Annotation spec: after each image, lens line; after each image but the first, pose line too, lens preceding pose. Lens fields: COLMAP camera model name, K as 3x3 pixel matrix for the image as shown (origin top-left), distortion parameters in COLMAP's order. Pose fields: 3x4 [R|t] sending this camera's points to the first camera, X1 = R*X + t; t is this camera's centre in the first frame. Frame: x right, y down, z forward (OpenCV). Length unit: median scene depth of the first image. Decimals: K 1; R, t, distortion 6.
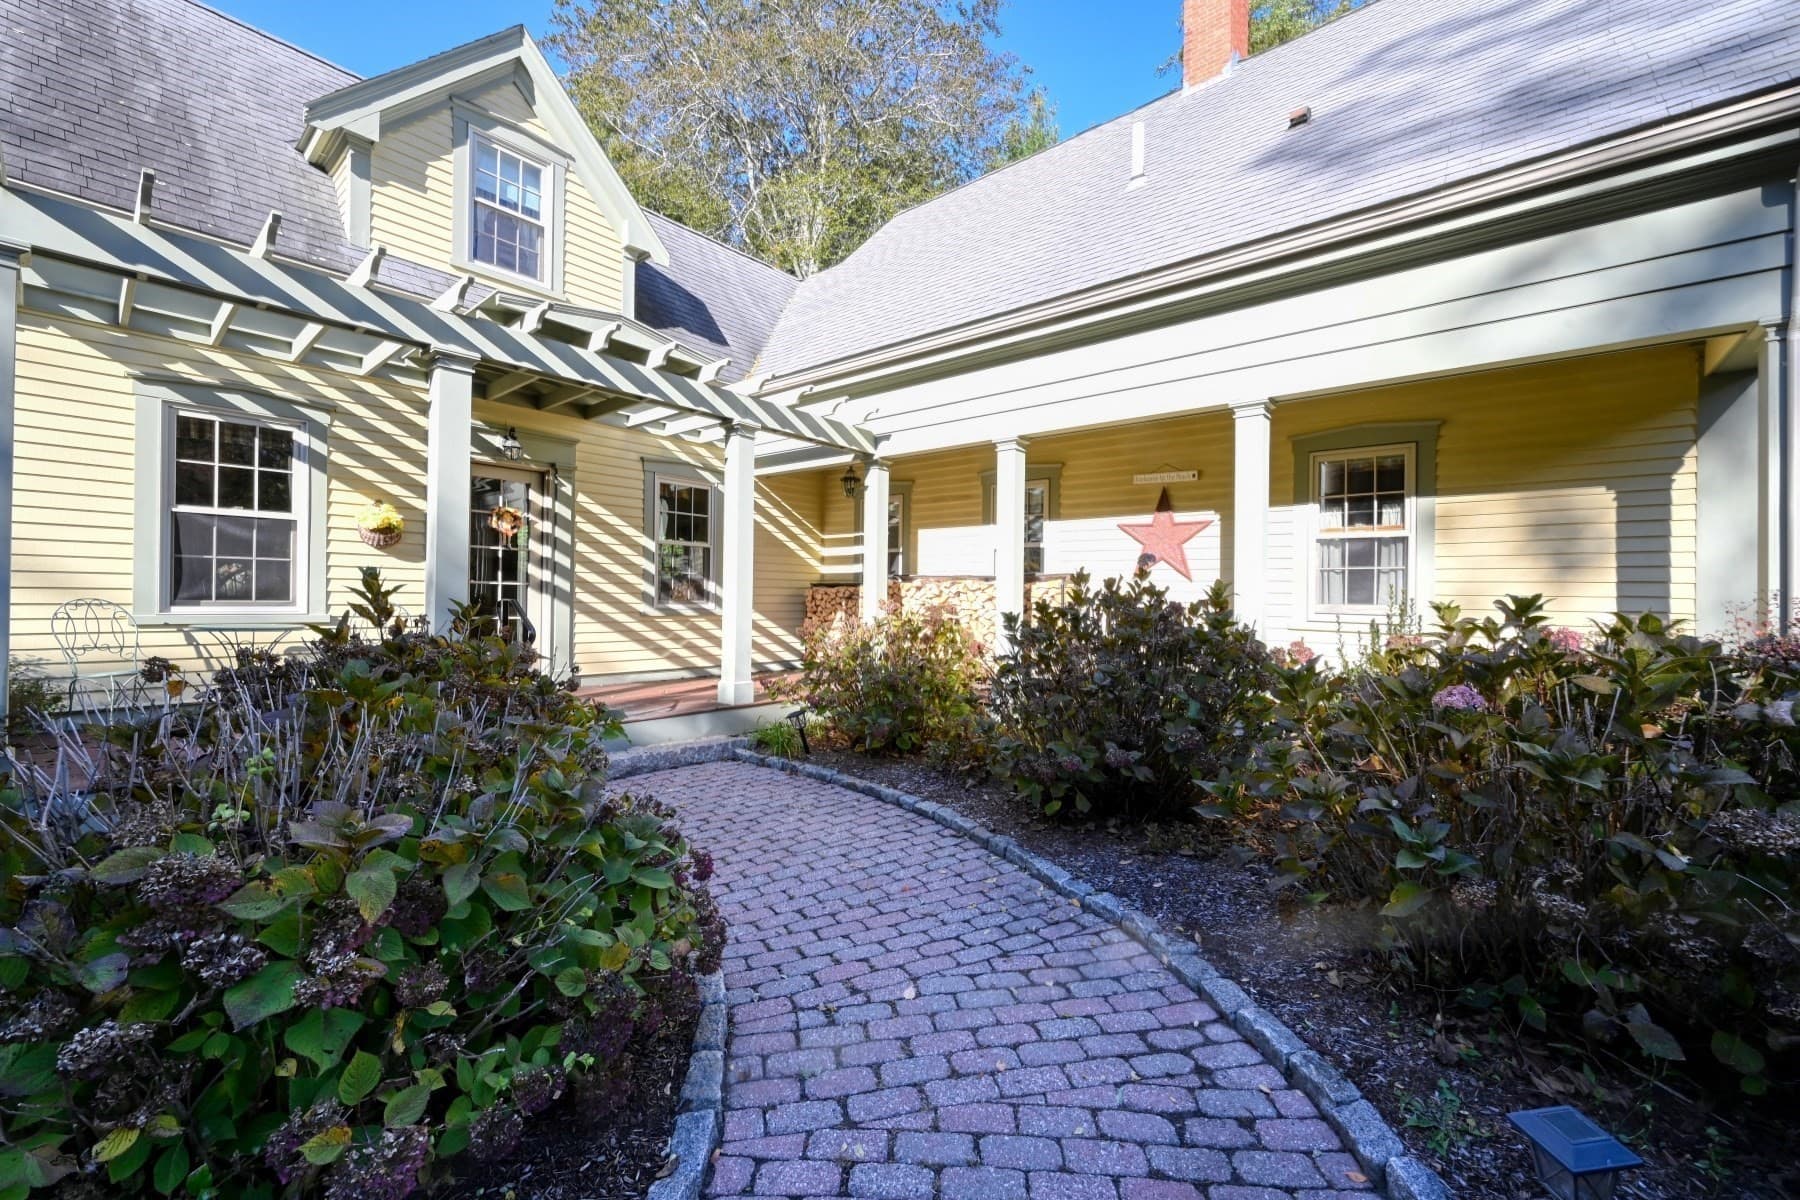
lens RADIAL K [[711.0, 0, 896.6], [0, 711.0, 591.8], [0, 0, 1]] dist [0.000454, 0.000570]
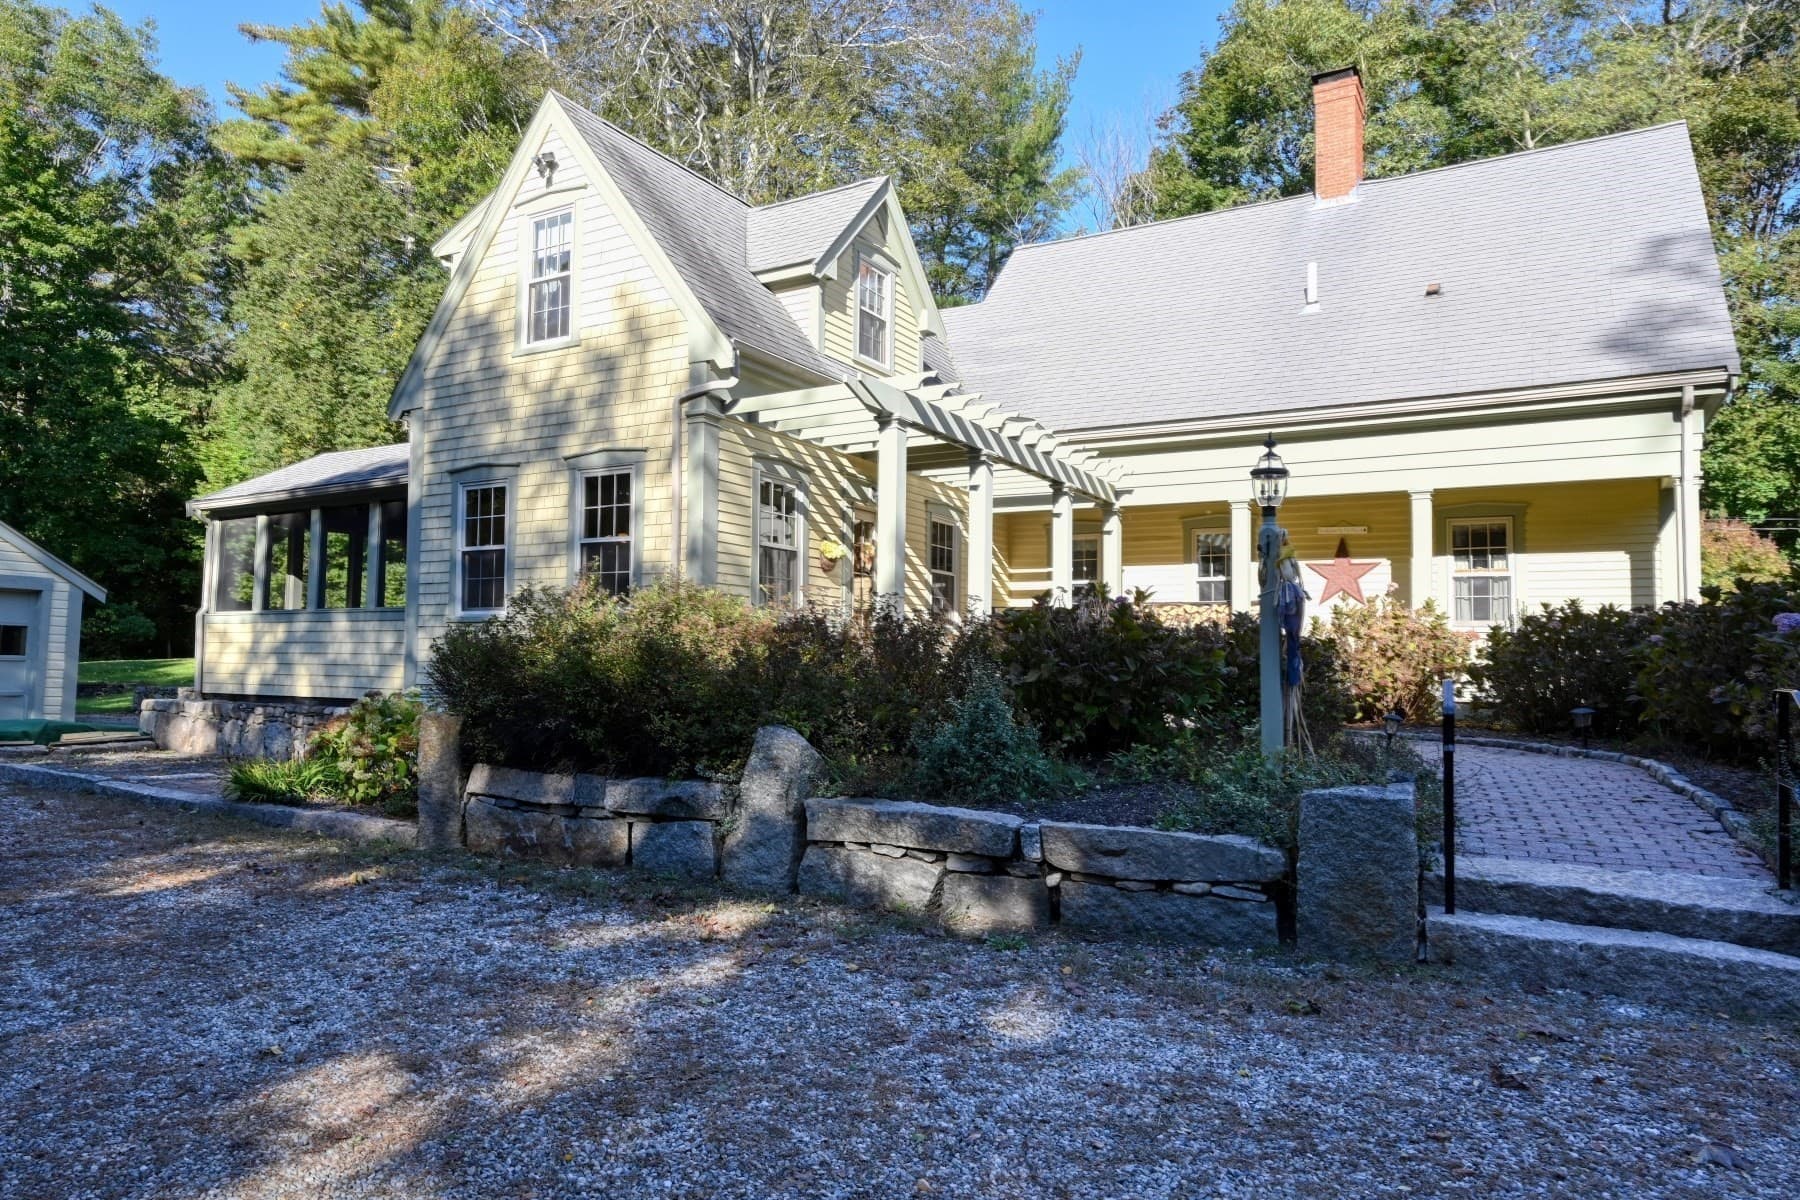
lens RADIAL K [[1098.7, 0, 900.0], [0, 1098.7, 600.0], [0, 0, 1]] dist [0.003459, 0.001485]
pose [[0.986203, 0.012835, 0.165042, -0.881592], [-0.004891, 0.998814, -0.048451, 0.086341], [-0.165468, 0.046975, 0.985096, -1.018973]]
